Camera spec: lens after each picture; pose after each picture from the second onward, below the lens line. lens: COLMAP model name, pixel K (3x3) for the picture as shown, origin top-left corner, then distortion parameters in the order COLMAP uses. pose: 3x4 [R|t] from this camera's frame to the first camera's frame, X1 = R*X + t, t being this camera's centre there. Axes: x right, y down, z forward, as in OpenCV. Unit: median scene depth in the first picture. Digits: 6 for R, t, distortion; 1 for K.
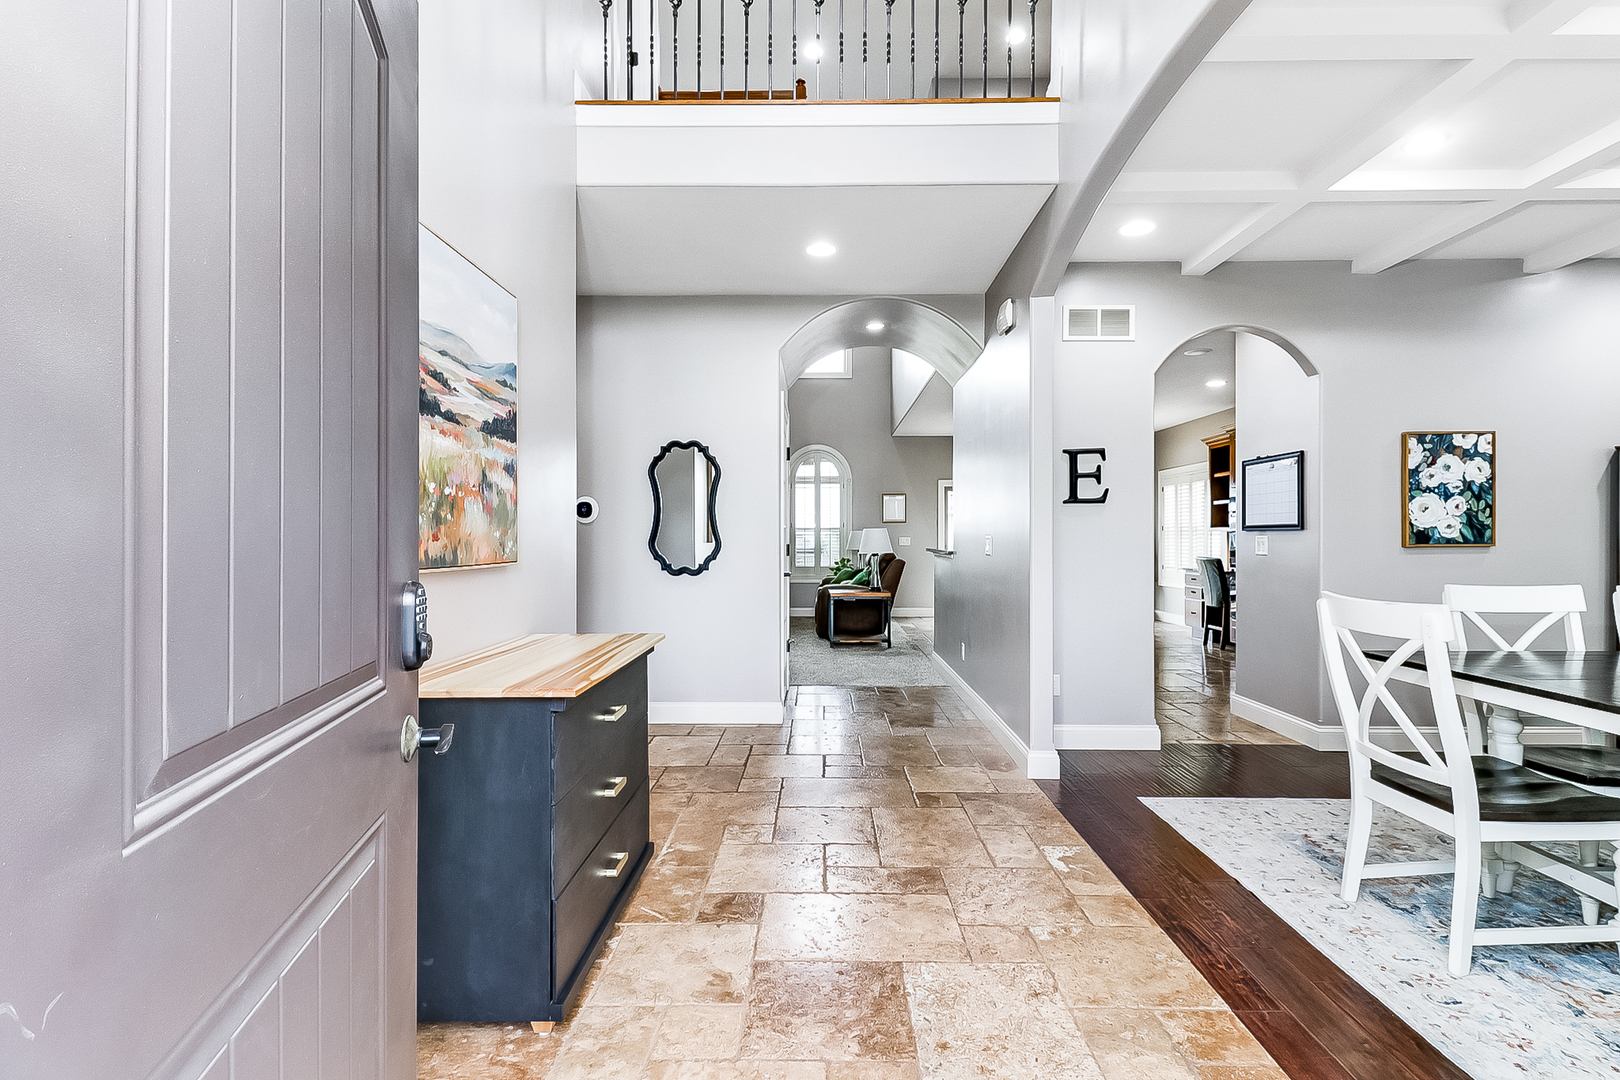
lens RADIAL K [[770.3, 0, 819.6], [0, 770.3, 547.3], [0, 0, 1]] dist [0.004199, -0.004513]
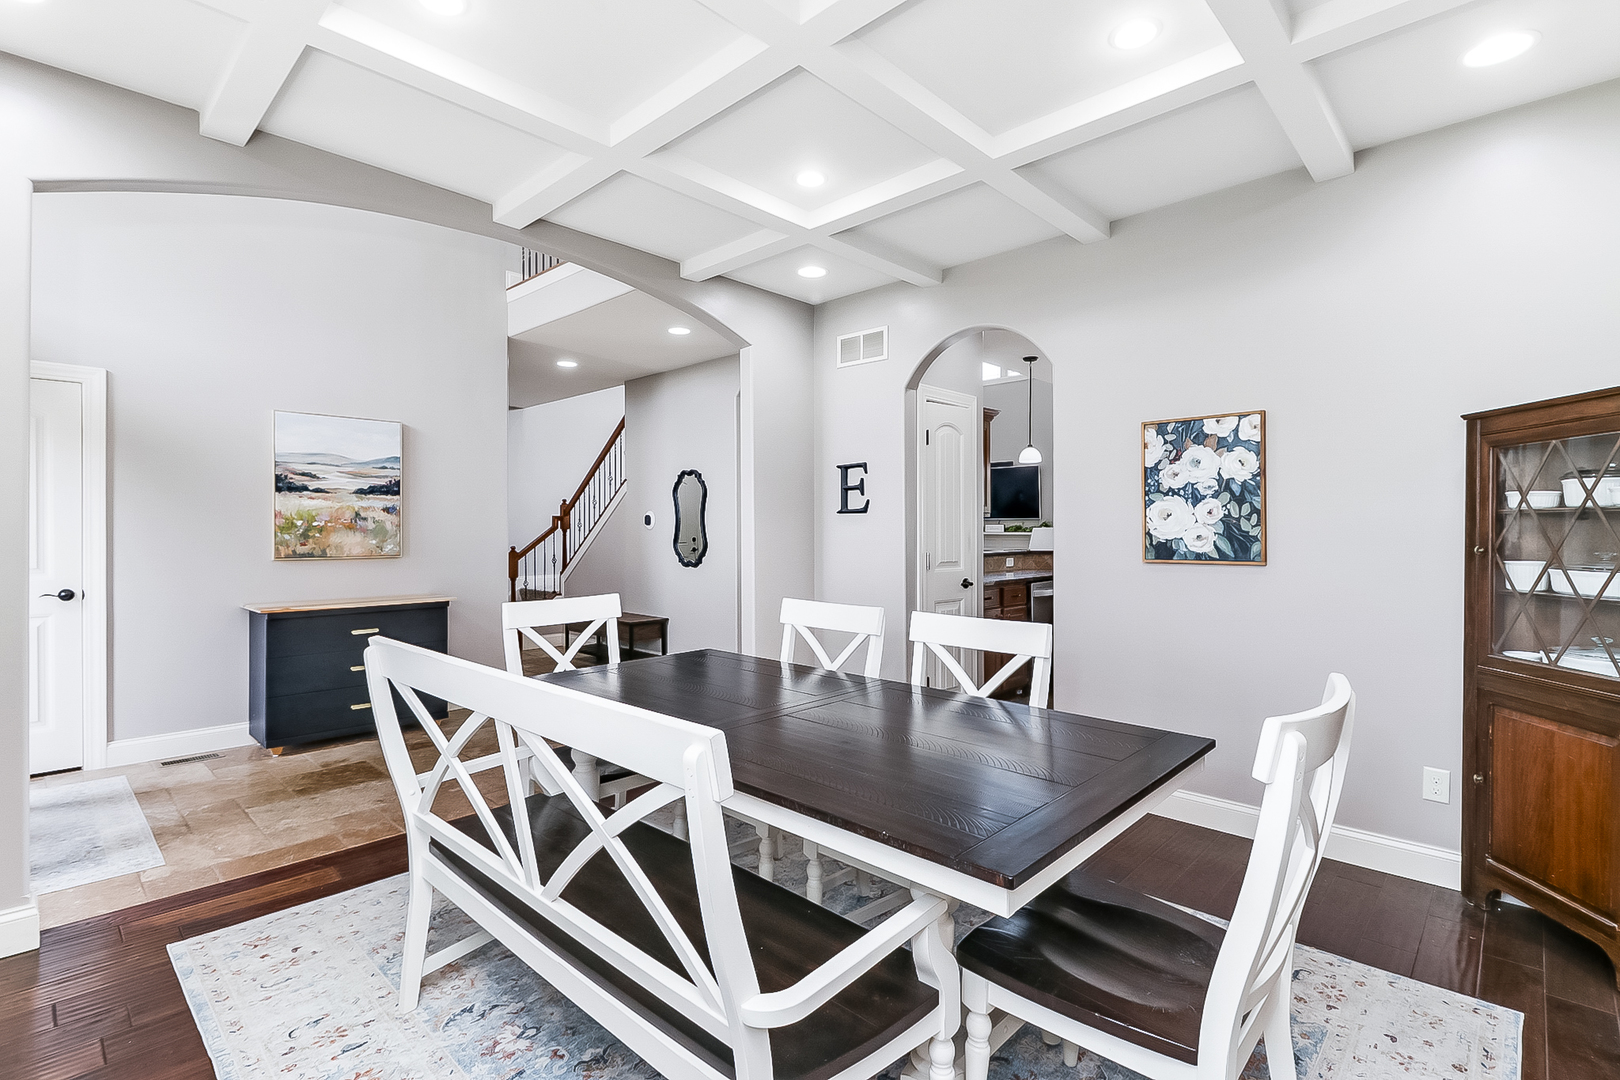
lens RADIAL K [[770.3, 0, 823.9], [0, 770.3, 531.6], [0, 0, 1]] dist [0.004199, -0.004513]
pose [[0.737335, 0.003876, -0.675516, 1.064012], [-0.008572, 0.999957, -0.003619, -0.027412], [0.675473, 0.008459, 0.737337, 0.168273]]
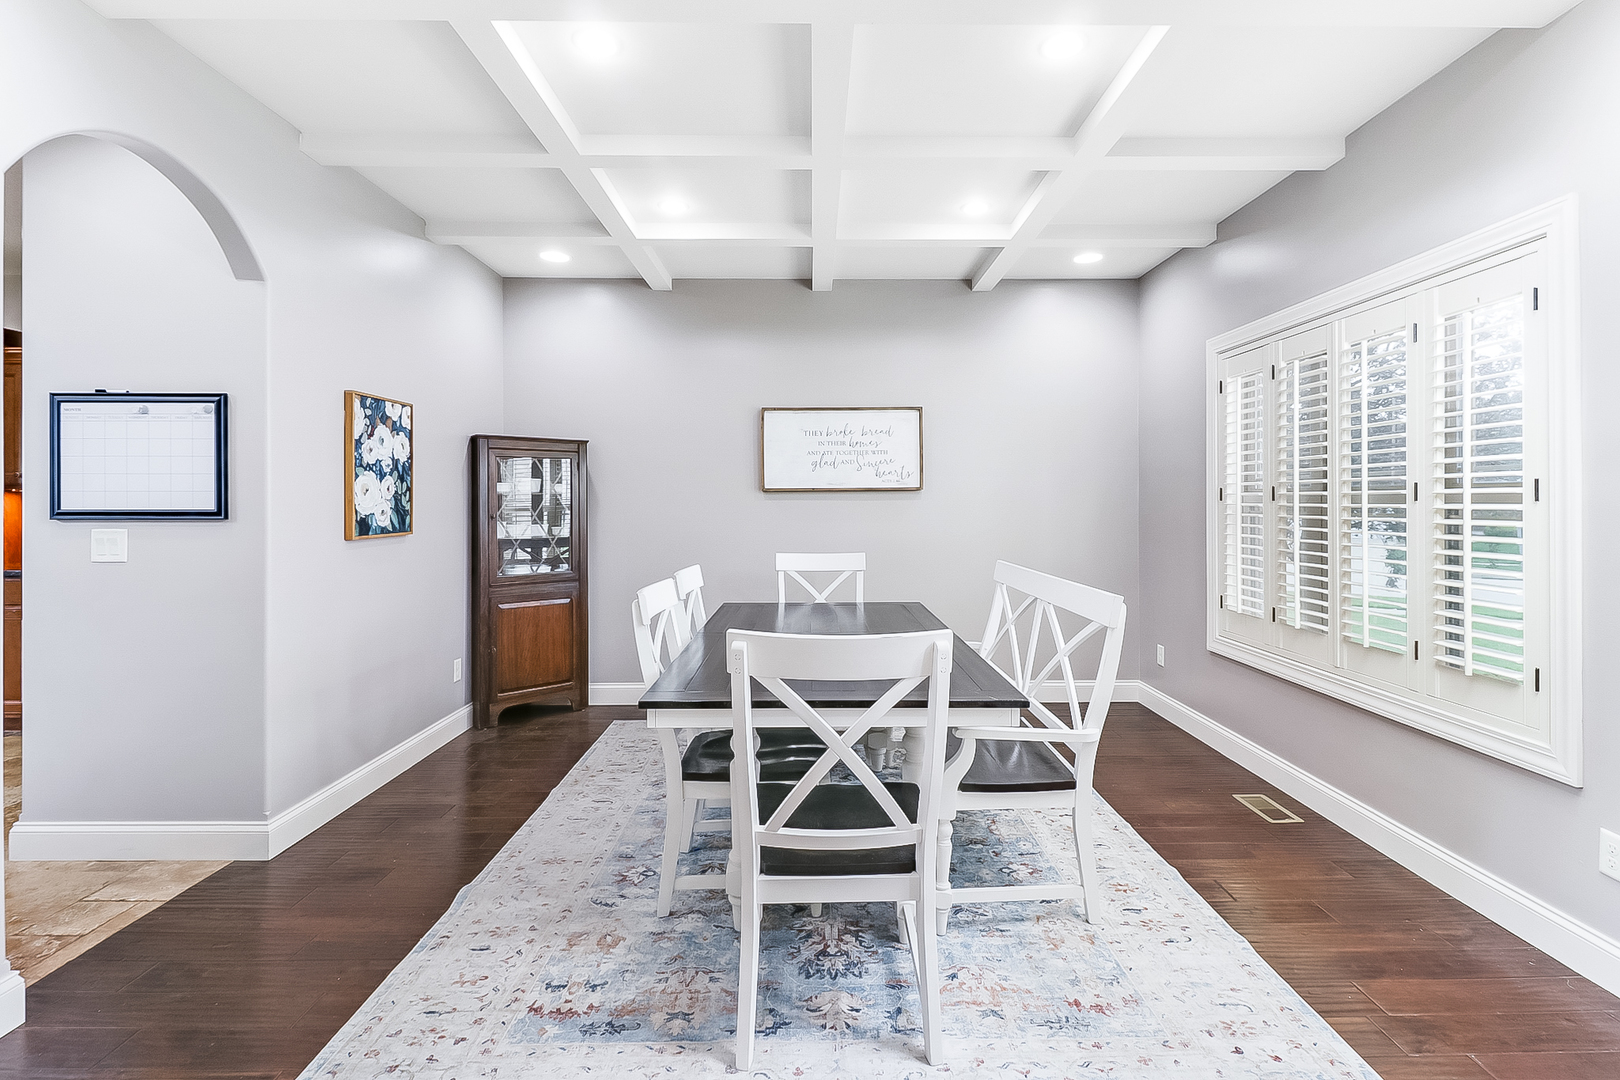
lens RADIAL K [[770.3, 0, 811.8], [0, 770.3, 494.3], [0, 0, 1]] dist [0.004199, -0.004513]
pose [[-0.009125, 0.016593, 0.999821, -0.008250], [0.018828, 0.999688, -0.016419, -0.024518], [-0.999781, 0.018674, -0.009434, 0.551682]]
